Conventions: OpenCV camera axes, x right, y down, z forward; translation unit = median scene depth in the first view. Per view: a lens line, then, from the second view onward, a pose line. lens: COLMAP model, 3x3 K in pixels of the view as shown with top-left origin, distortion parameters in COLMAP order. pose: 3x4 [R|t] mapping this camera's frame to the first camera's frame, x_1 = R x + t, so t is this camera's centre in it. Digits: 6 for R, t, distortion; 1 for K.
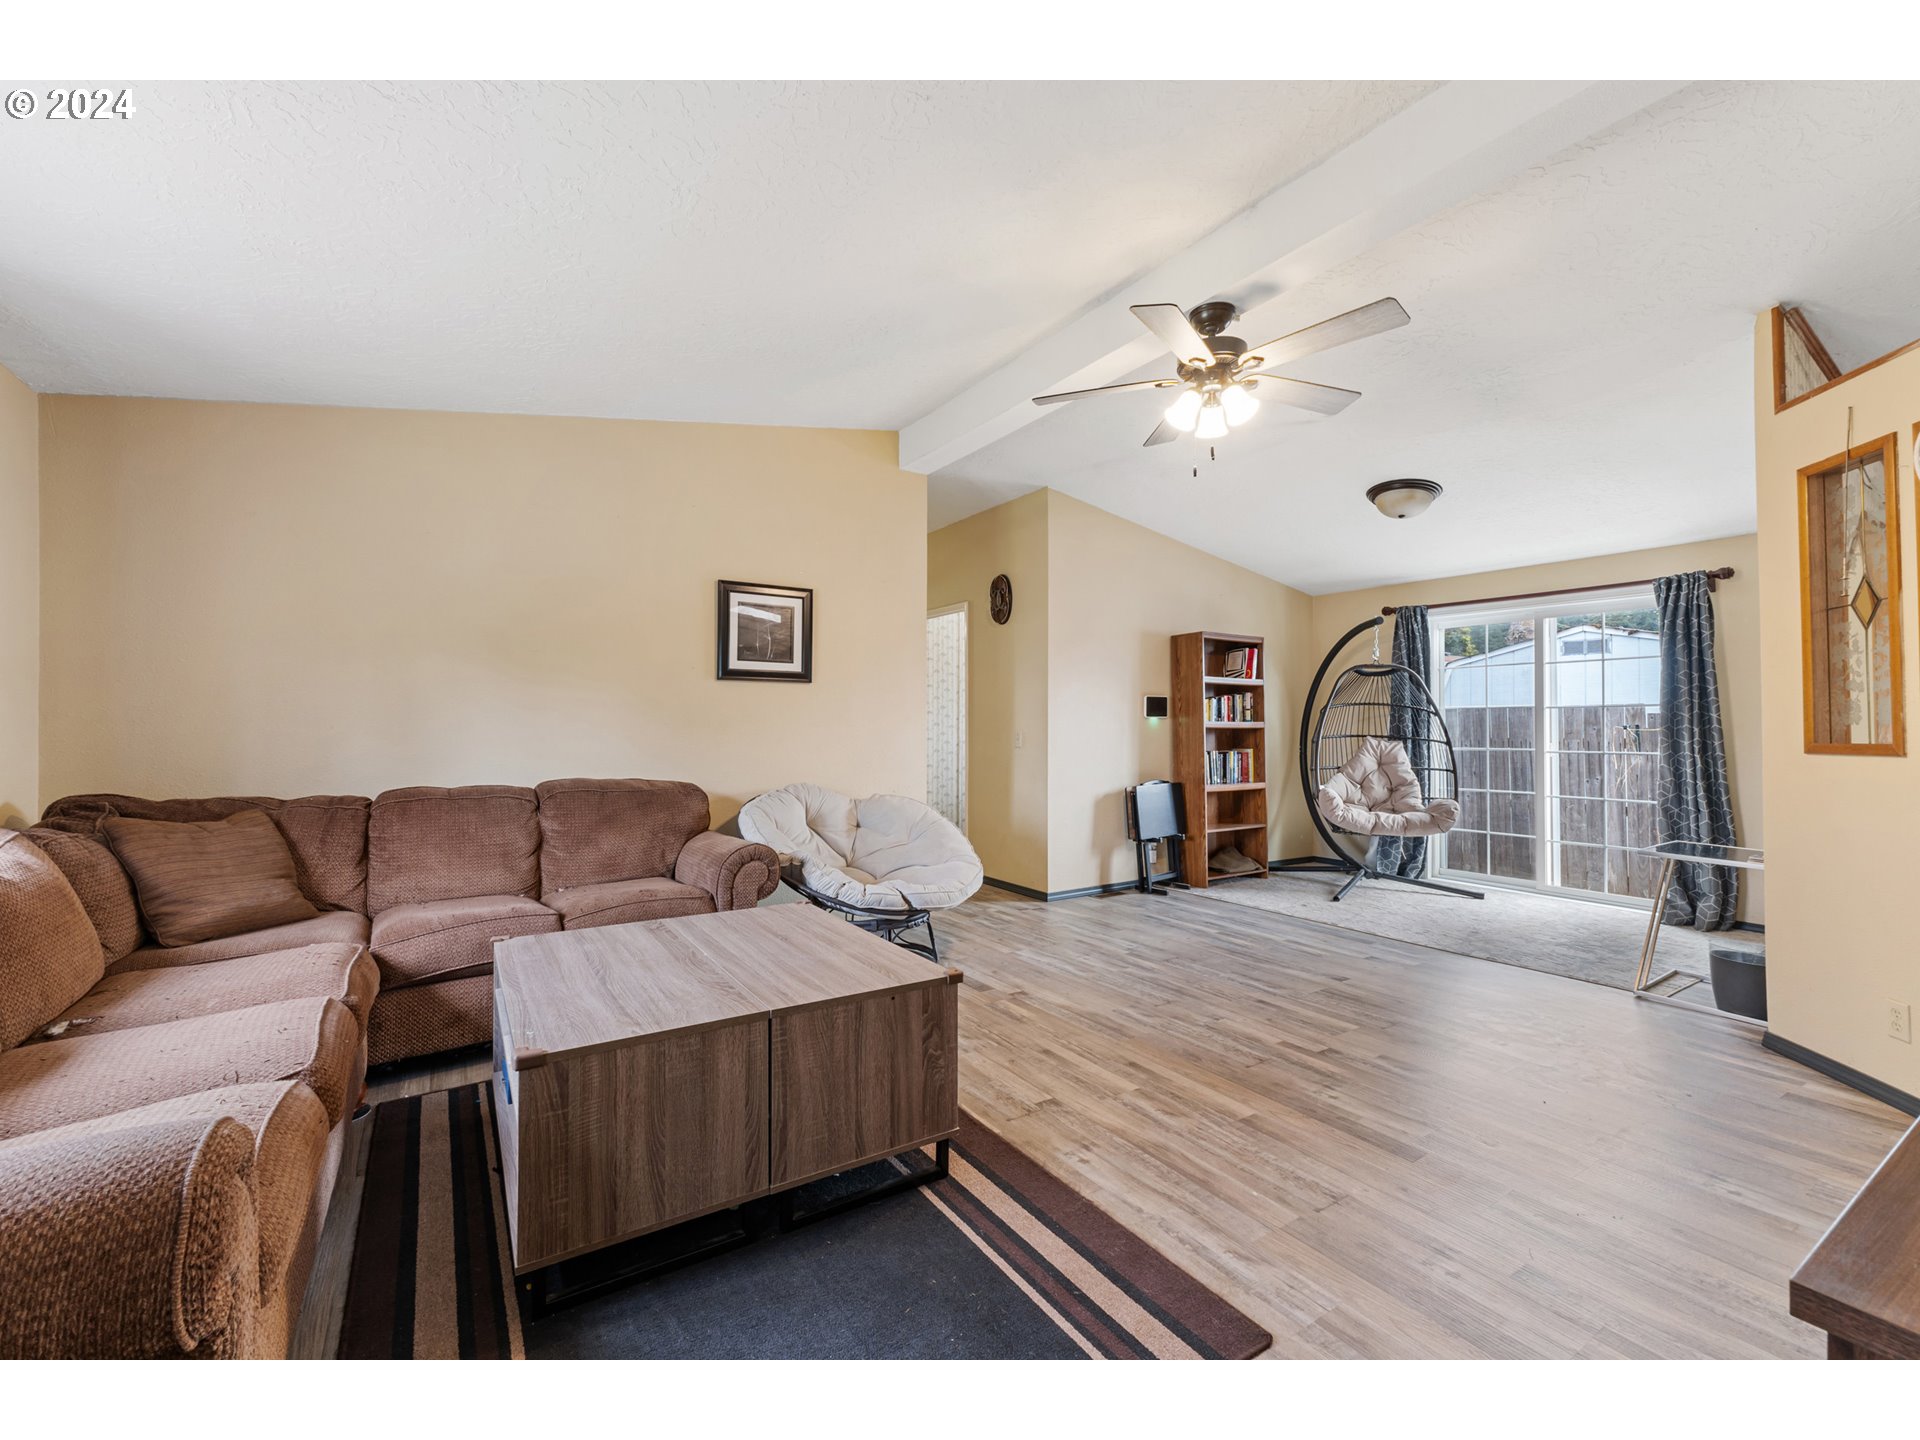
lens RADIAL K [[807.7, 0, 960.0], [0, 807.7, 720.0], [0, 0, 1]] dist [0.004130, 0.000290]
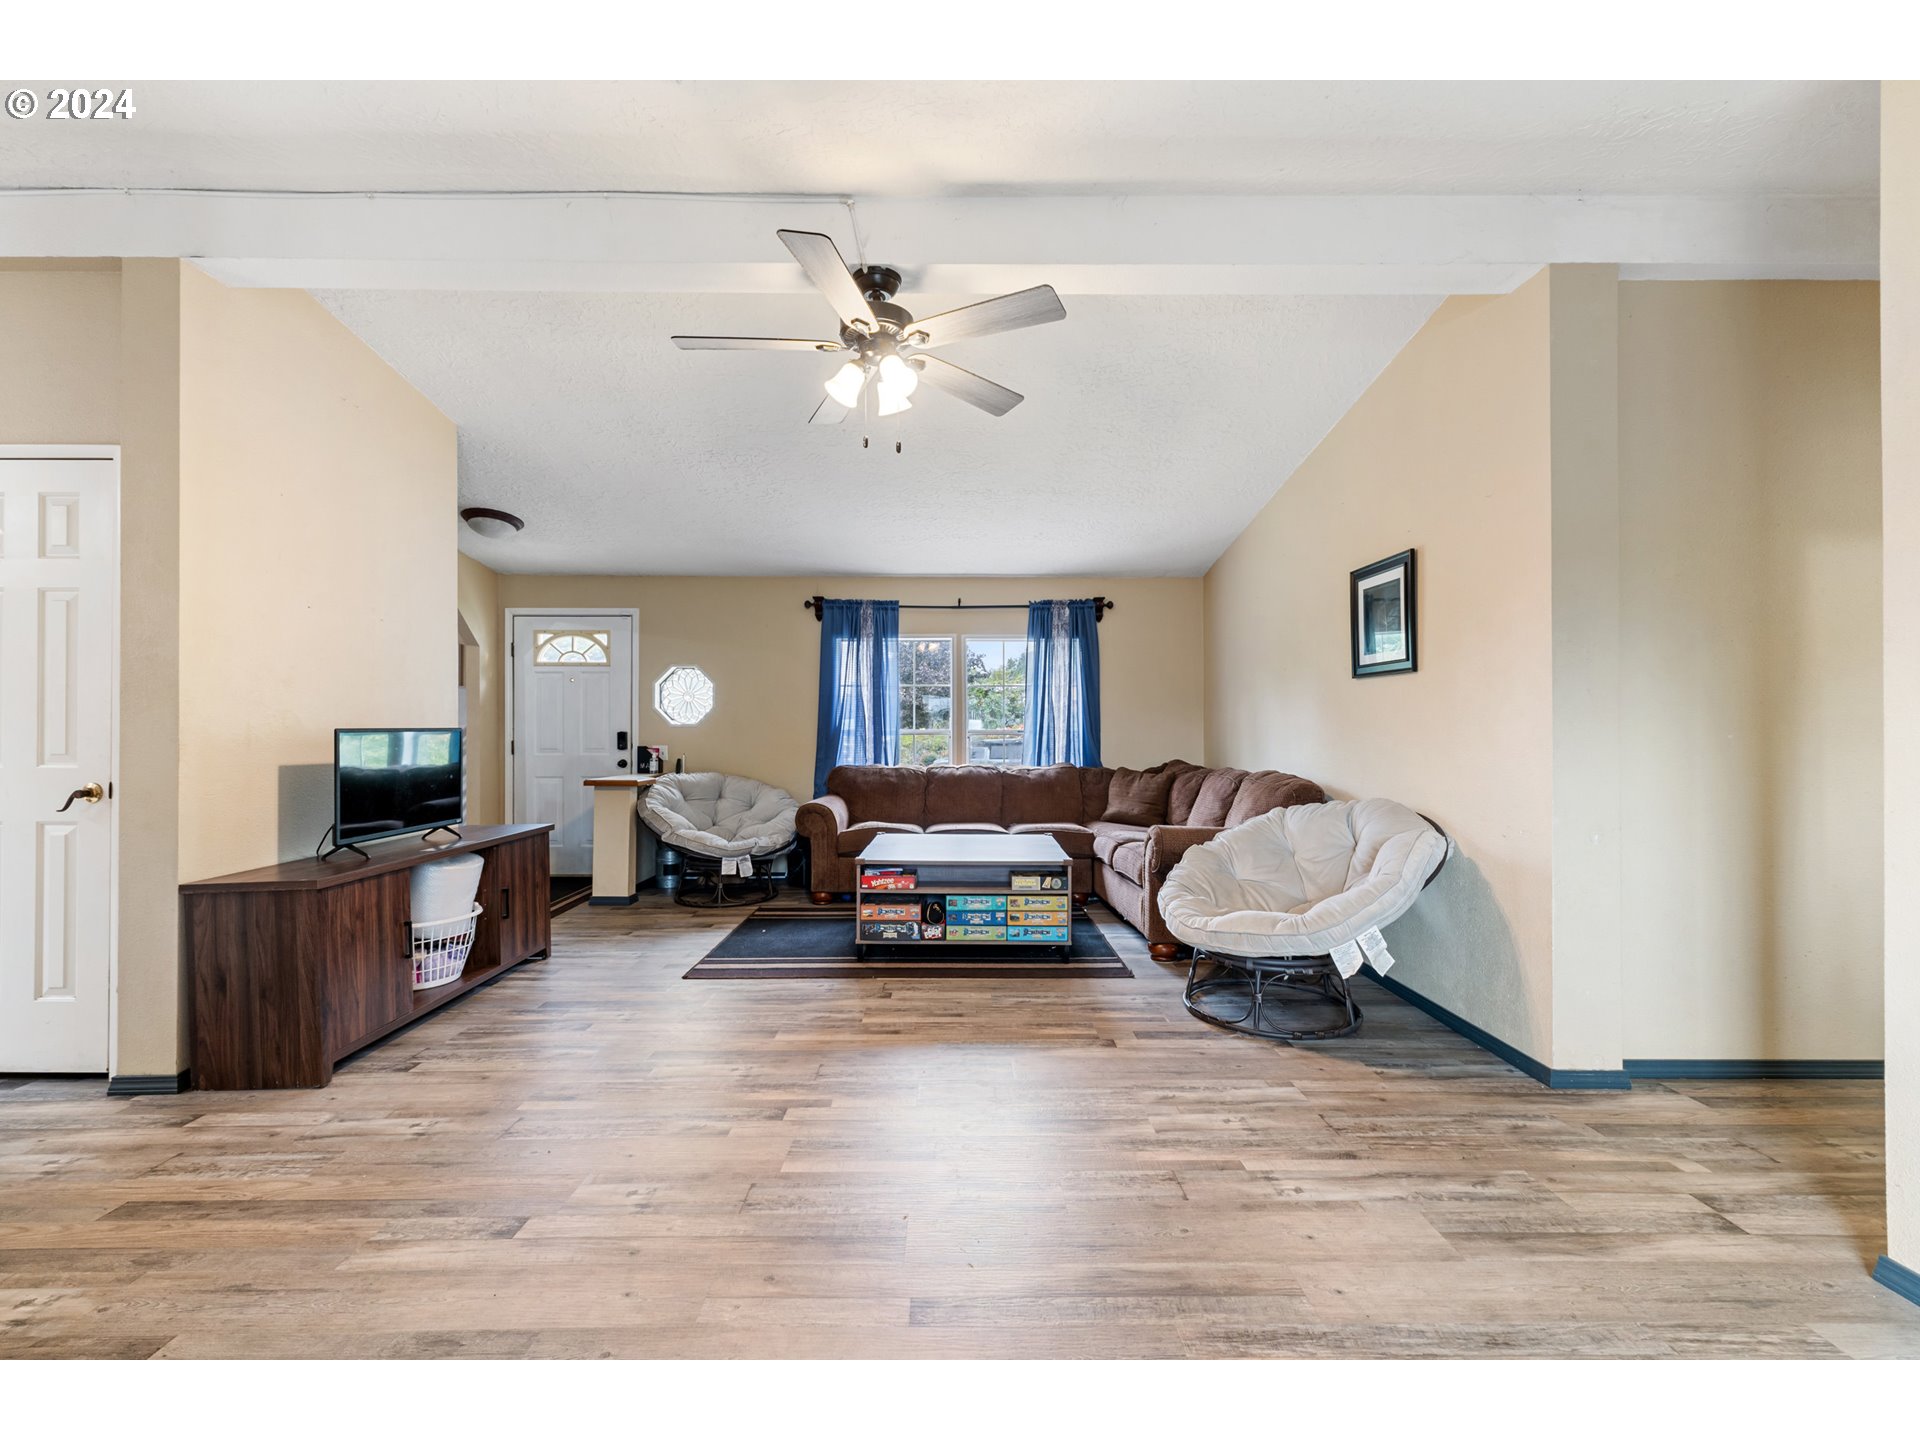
lens RADIAL K [[827.3, 0, 960.2], [0, 827.3, 733.9], [0, 0, 1]] dist [0.003019, 0.000281]
pose [[-0.547990, 0.003443, -0.836478, 1.057347], [0.007646, 0.999970, -0.000893, 0.016851], [0.836450, -0.006885, -0.548000, 1.611534]]
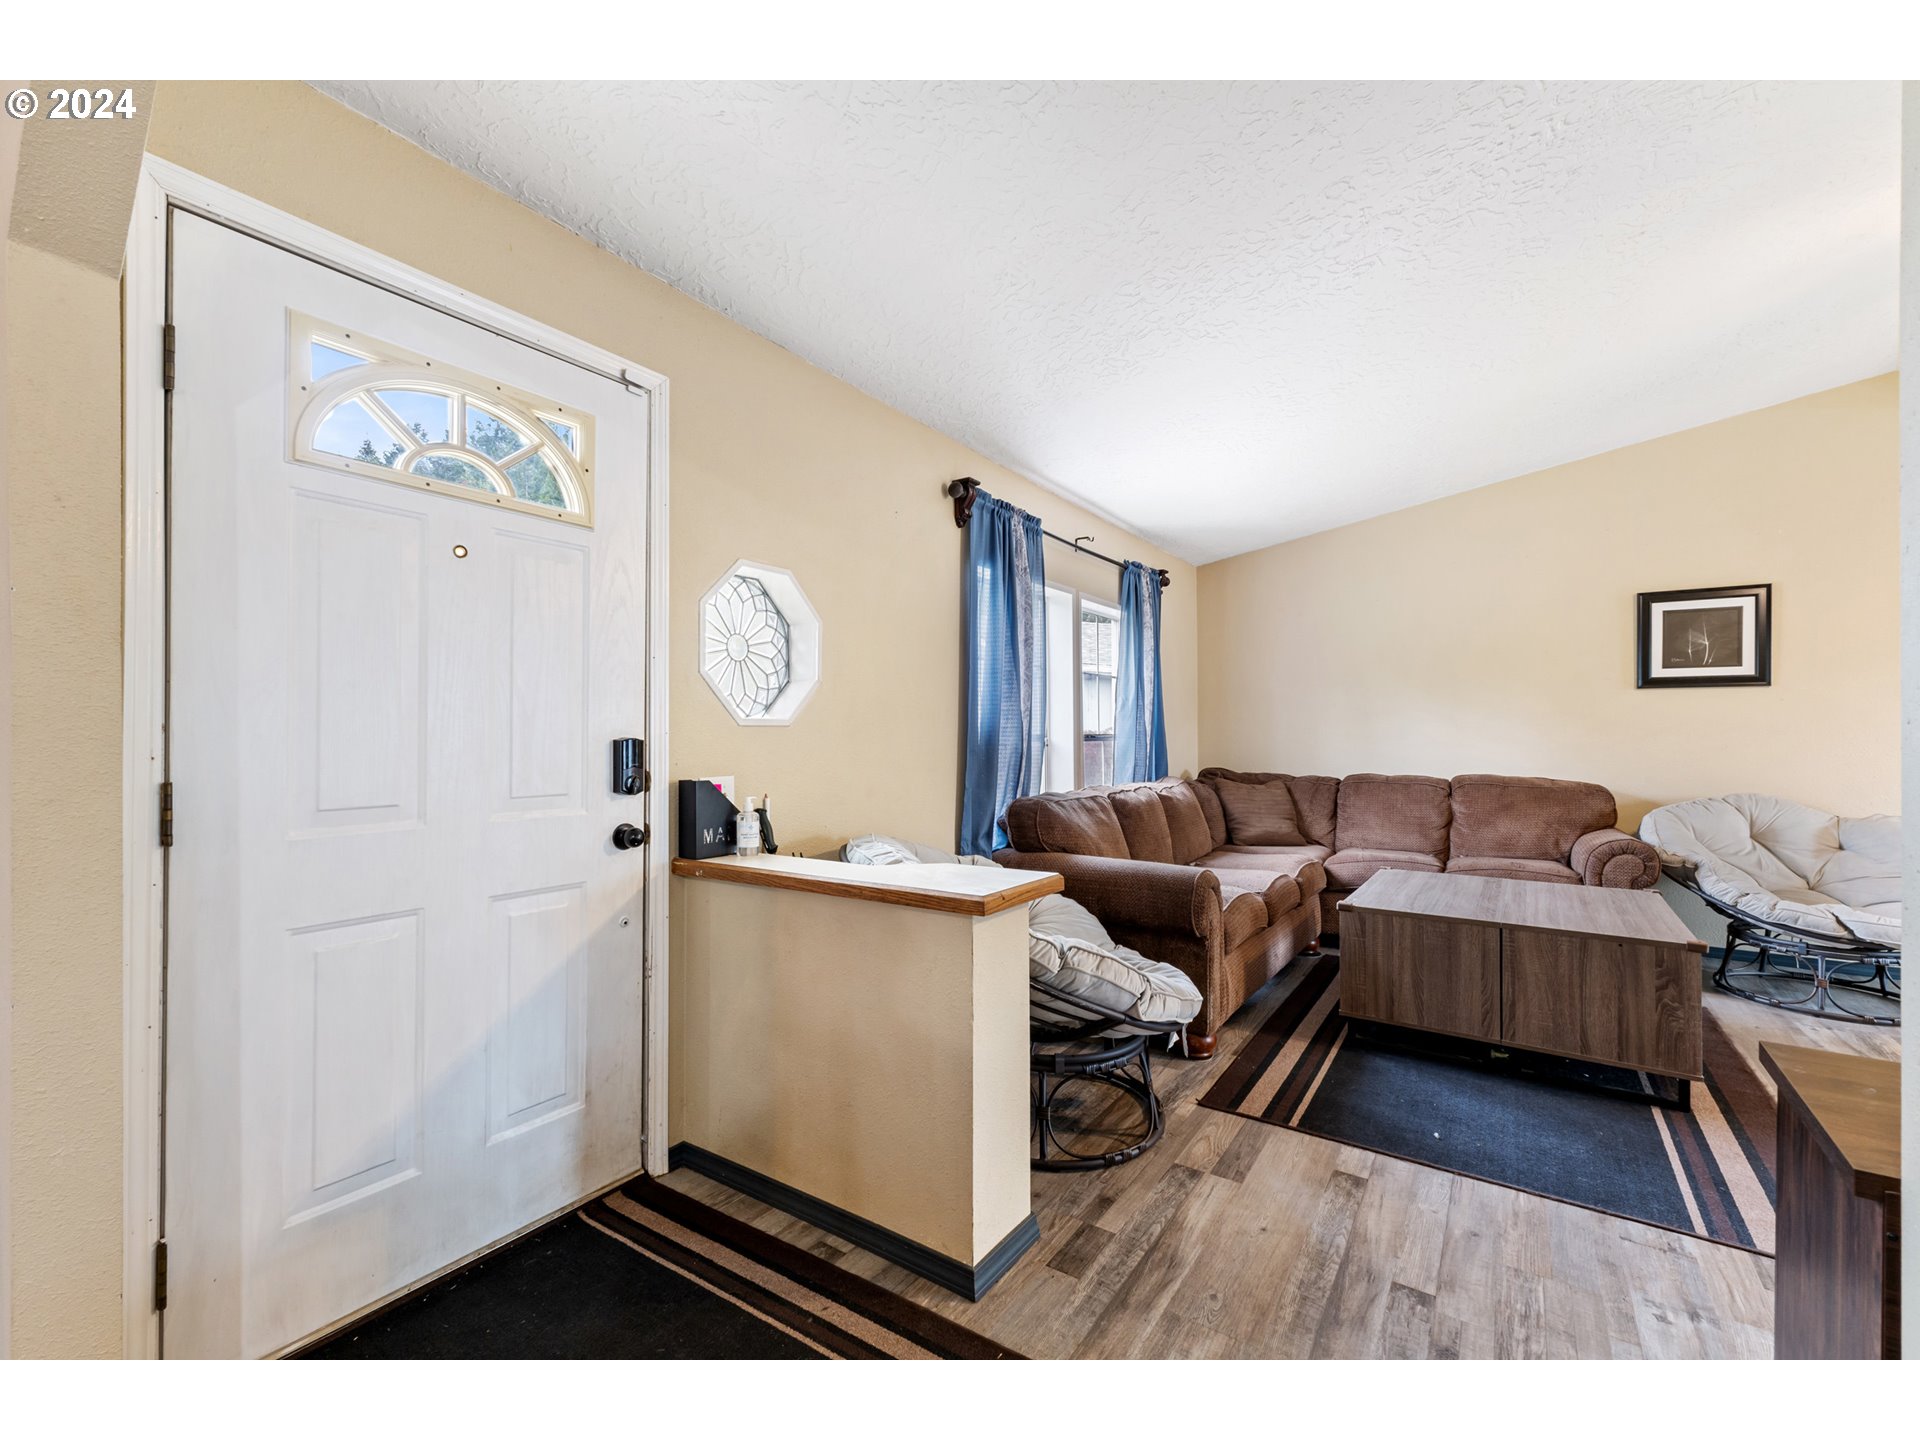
lens RADIAL K [[827.3, 0, 960.2], [0, 827.3, 733.9], [0, 0, 1]] dist [0.003019, 0.000281]
pose [[0.390904, 0.000012, -0.920431, 0.489075], [0.007579, 0.999966, 0.003232, -0.001952], [0.920400, -0.008239, 0.390891, -0.322785]]
